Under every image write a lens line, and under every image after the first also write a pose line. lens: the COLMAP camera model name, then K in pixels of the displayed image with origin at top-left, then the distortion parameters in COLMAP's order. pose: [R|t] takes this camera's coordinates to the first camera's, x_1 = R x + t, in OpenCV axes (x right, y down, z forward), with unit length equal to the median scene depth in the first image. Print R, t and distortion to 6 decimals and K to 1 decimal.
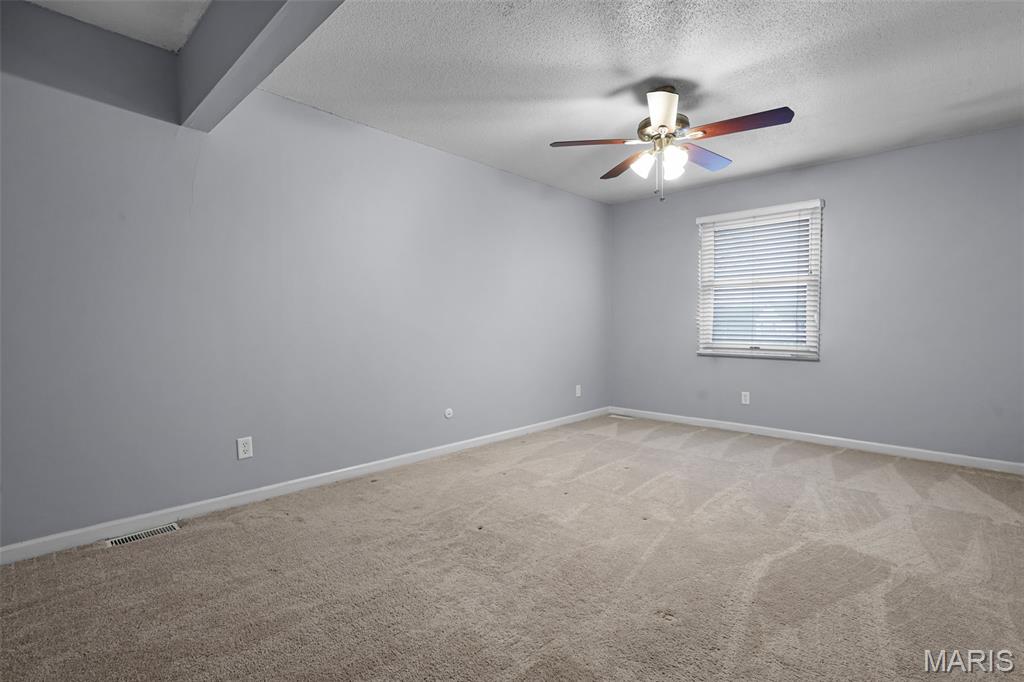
lens RADIAL K [[484.5, 0, 514.5], [0, 484.5, 316.7], [0, 0, 1]] dist [-0.000536, 0.000074]
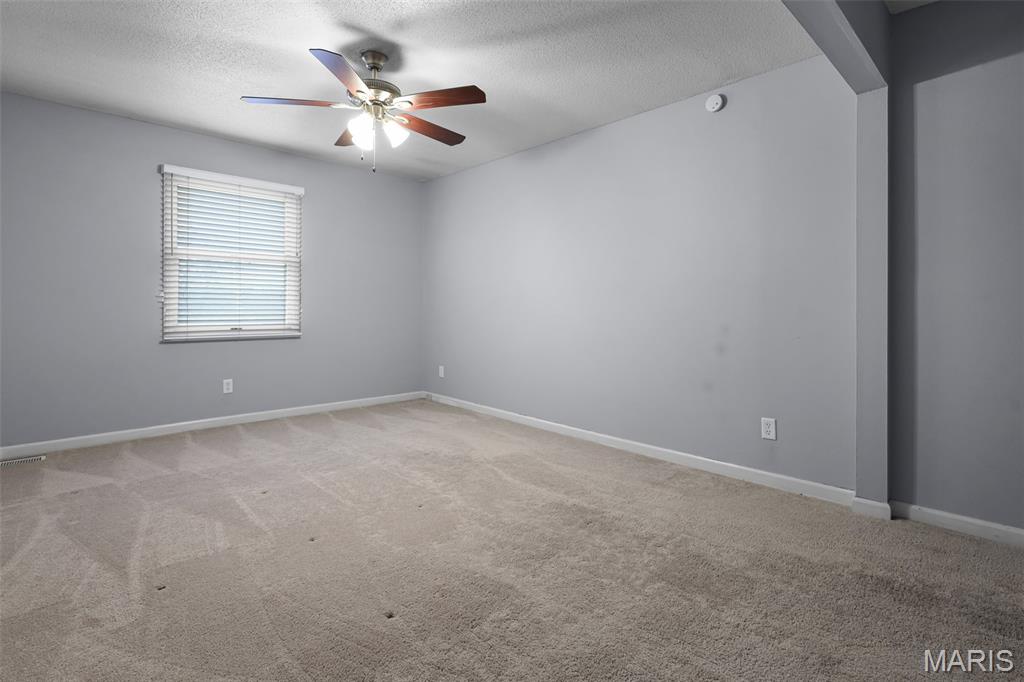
lens RADIAL K [[489.9, 0, 518.2], [0, 489.9, 305.0], [0, 0, 1]] dist [0.001057, -0.000547]
pose [[0.042073, -0.004447, 0.999105, -0.428617], [-0.026434, 0.999635, 0.005562, 0.000337], [-0.998765, -0.026644, 0.041940, 0.464403]]
